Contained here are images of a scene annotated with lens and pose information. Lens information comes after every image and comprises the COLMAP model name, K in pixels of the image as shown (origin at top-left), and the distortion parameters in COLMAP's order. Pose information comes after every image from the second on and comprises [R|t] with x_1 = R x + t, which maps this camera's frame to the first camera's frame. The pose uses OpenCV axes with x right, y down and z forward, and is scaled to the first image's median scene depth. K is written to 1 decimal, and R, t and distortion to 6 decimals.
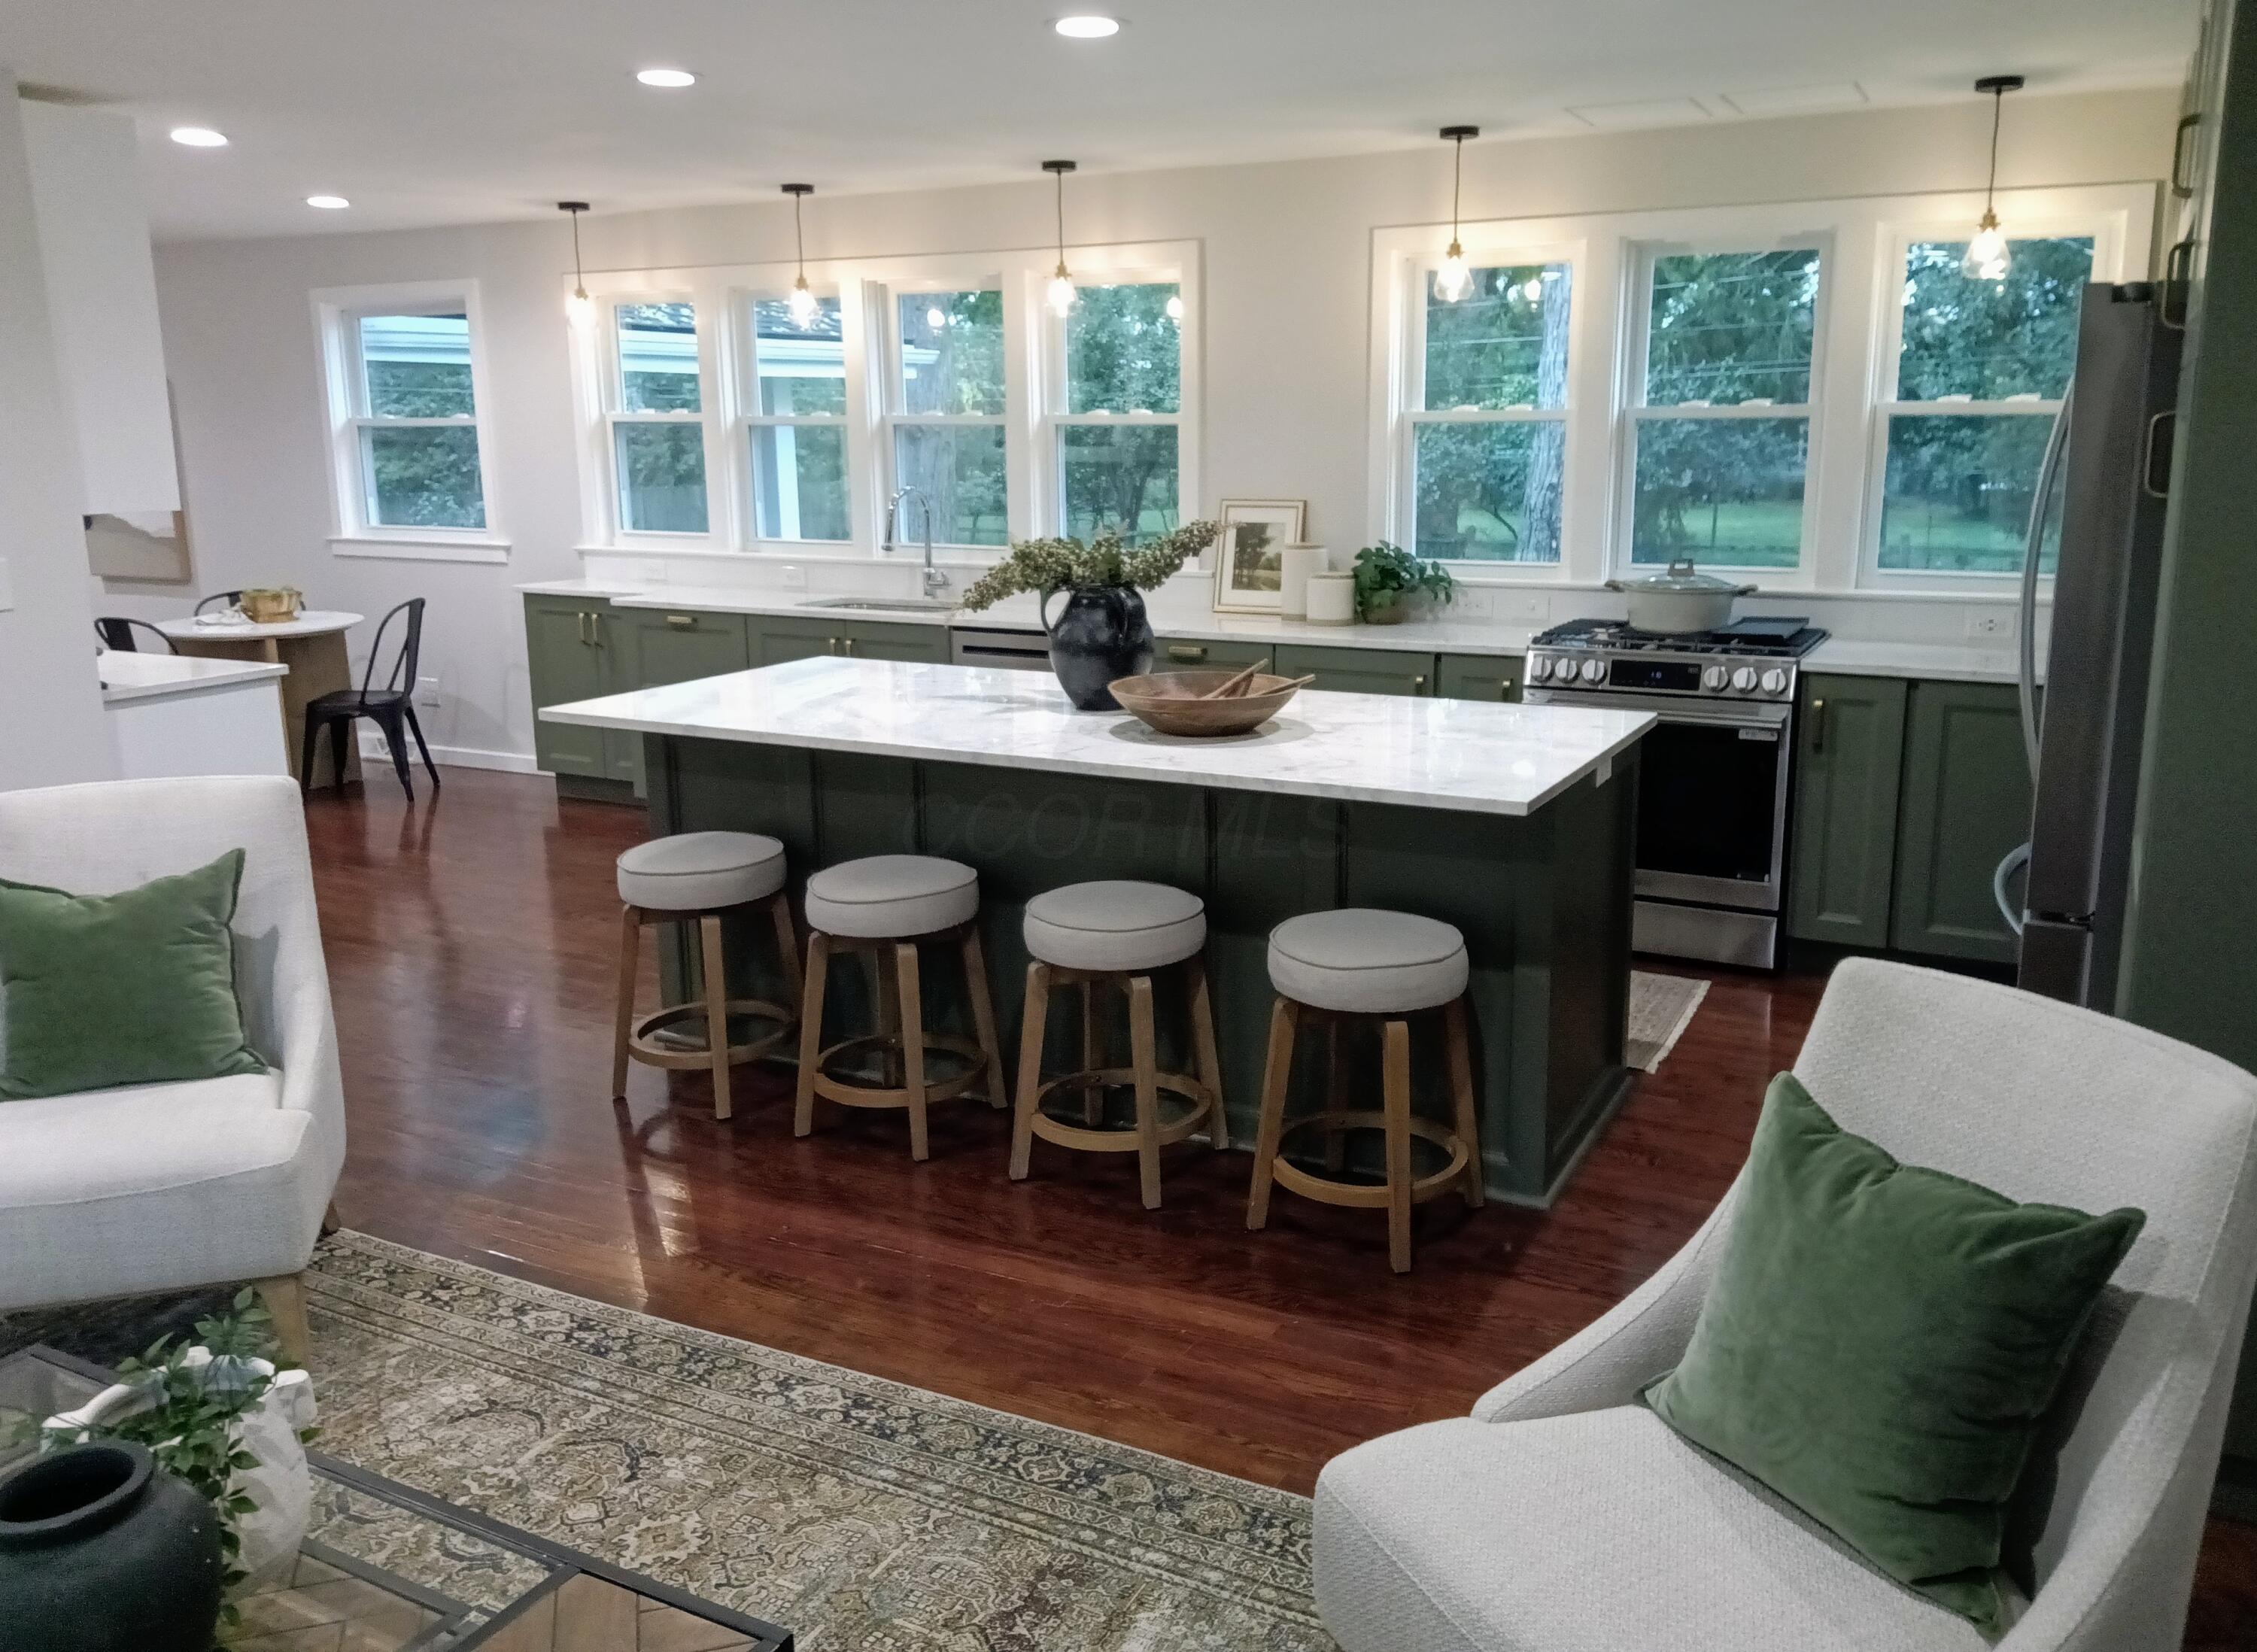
lens RADIAL K [[1745.2, 0, 1233.0], [0, 1745.2, 739.7], [0, 0, 1]] dist [0.002498, -0.000731]
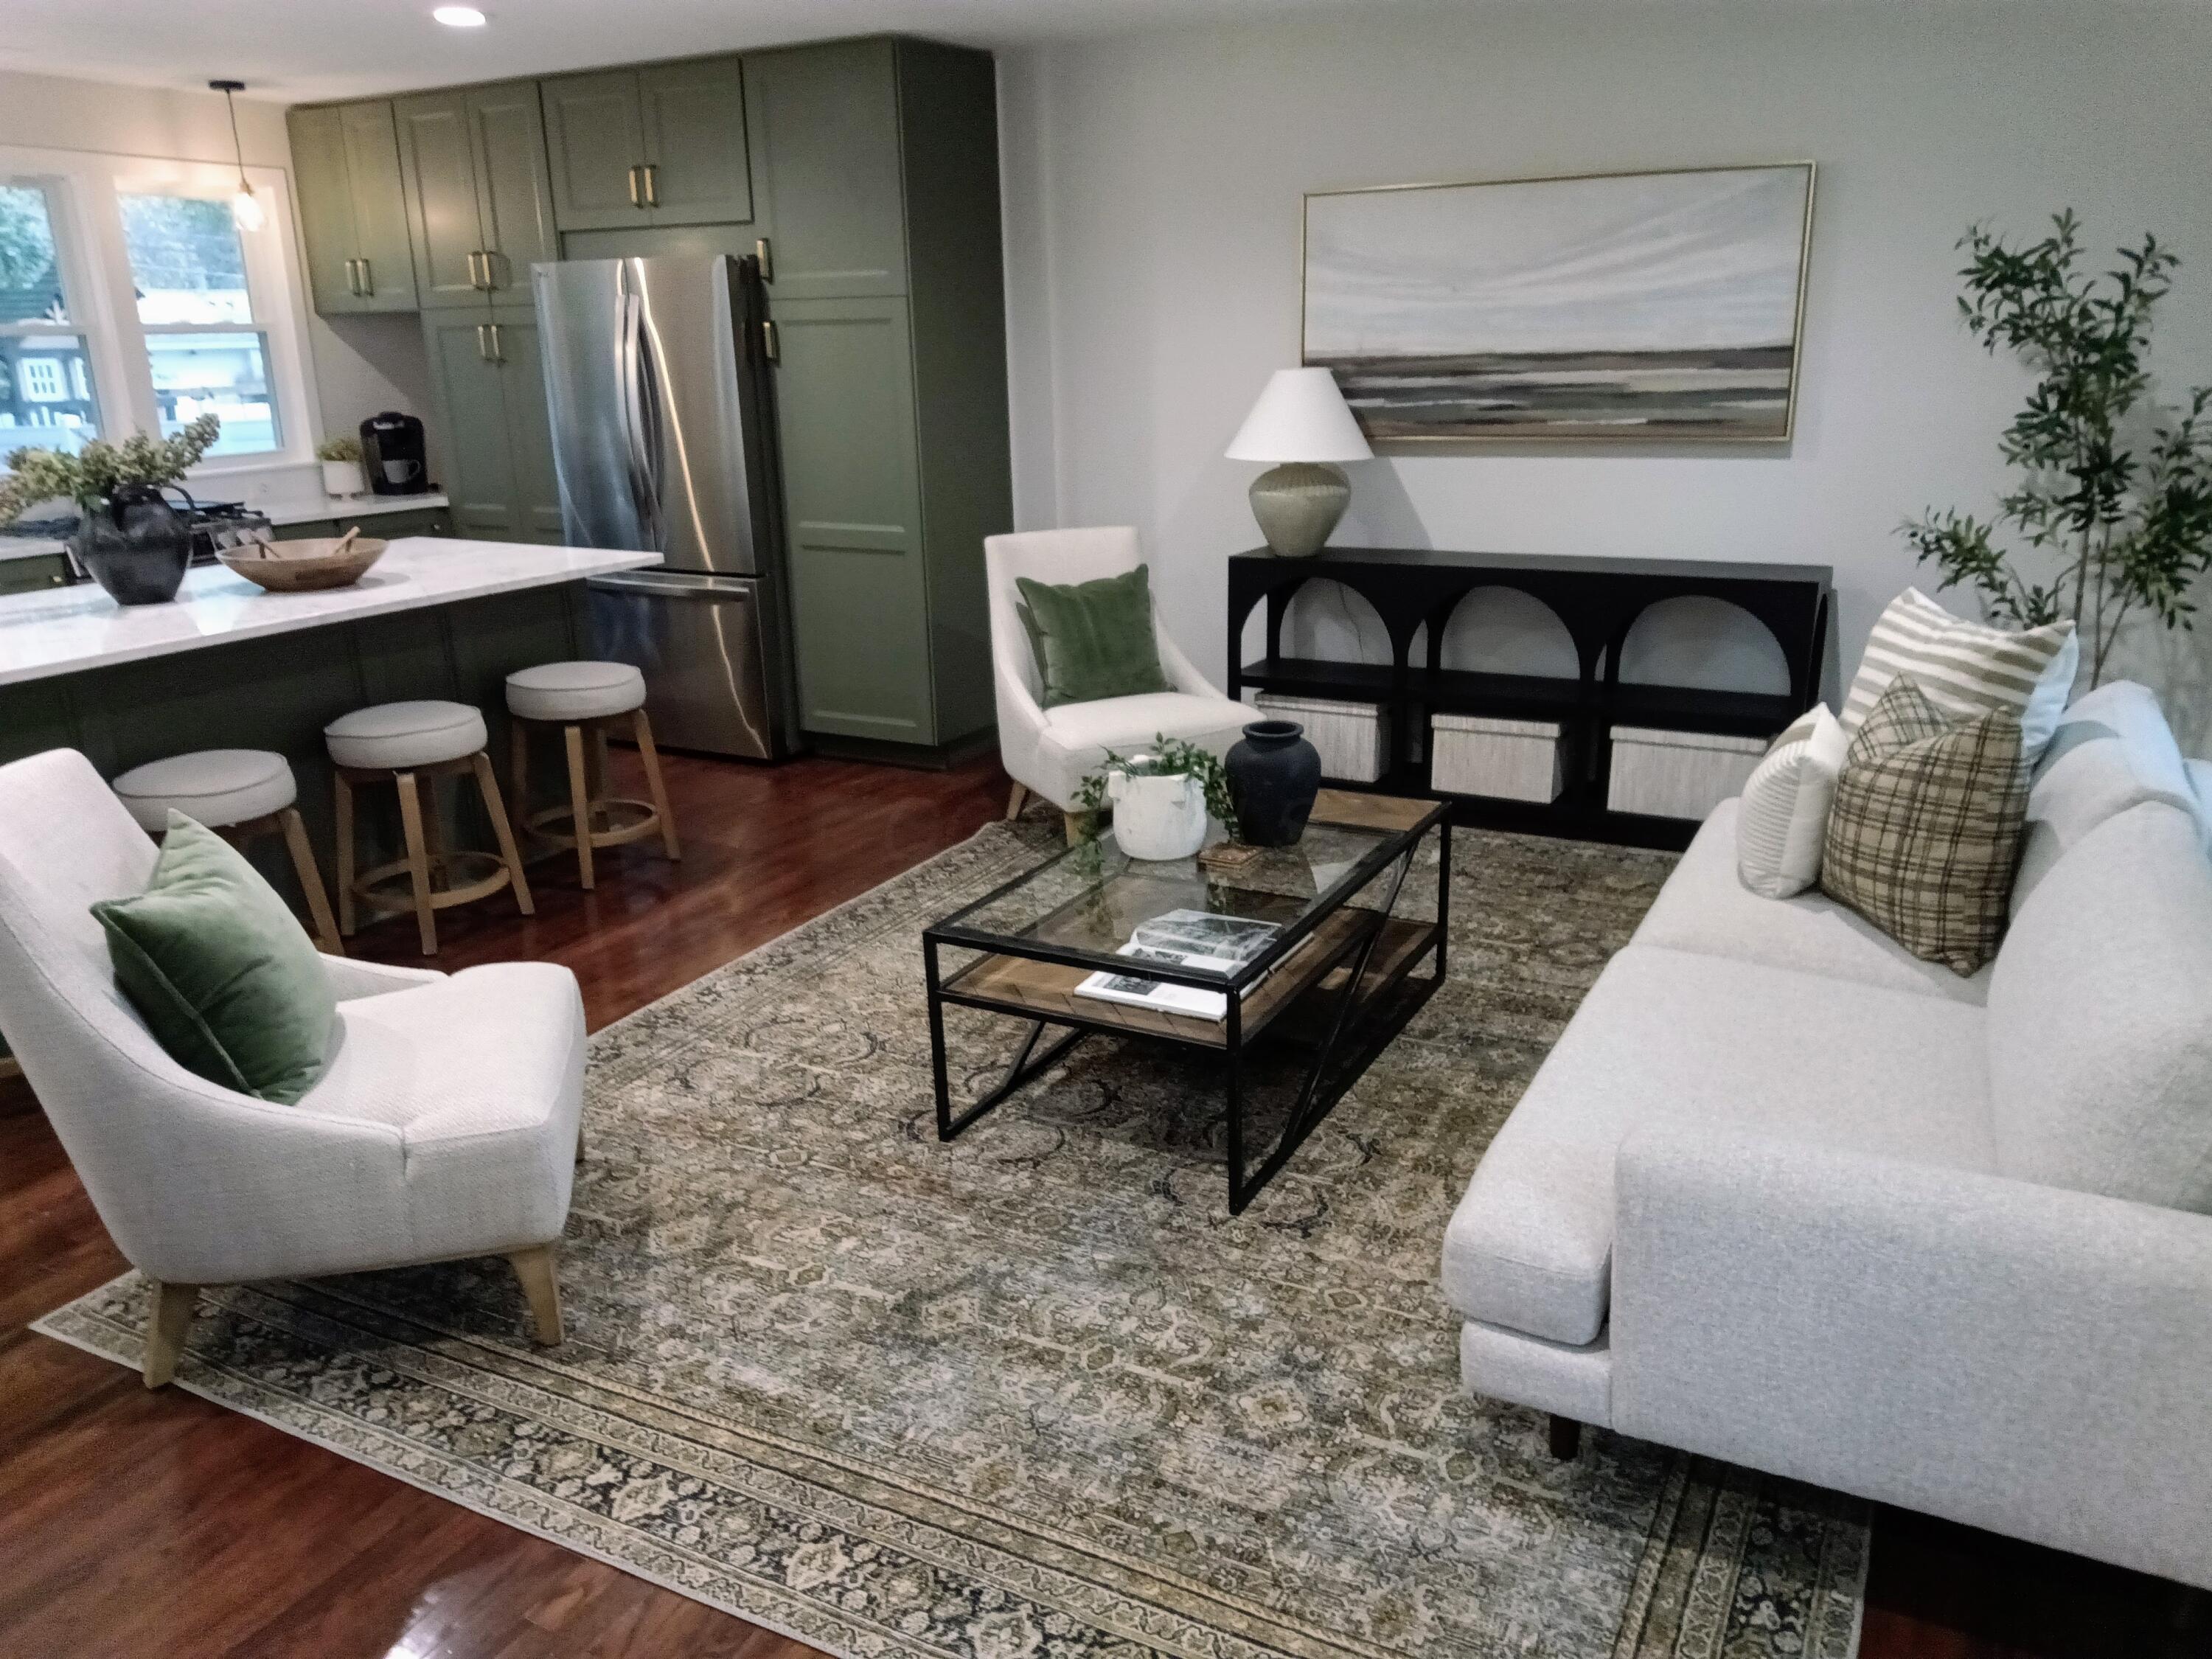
lens RADIAL K [[1630.3, 0, 1106.0], [0, 1630.3, 829.5], [0, 0, 1]] dist [0.095457, -0.152176]
pose [[0.032673, -0.285421, 0.957845, -1.449288], [0.219784, 0.936950, 0.271698, -0.048842], [-0.975001, 0.201642, 0.093344, 0.513657]]
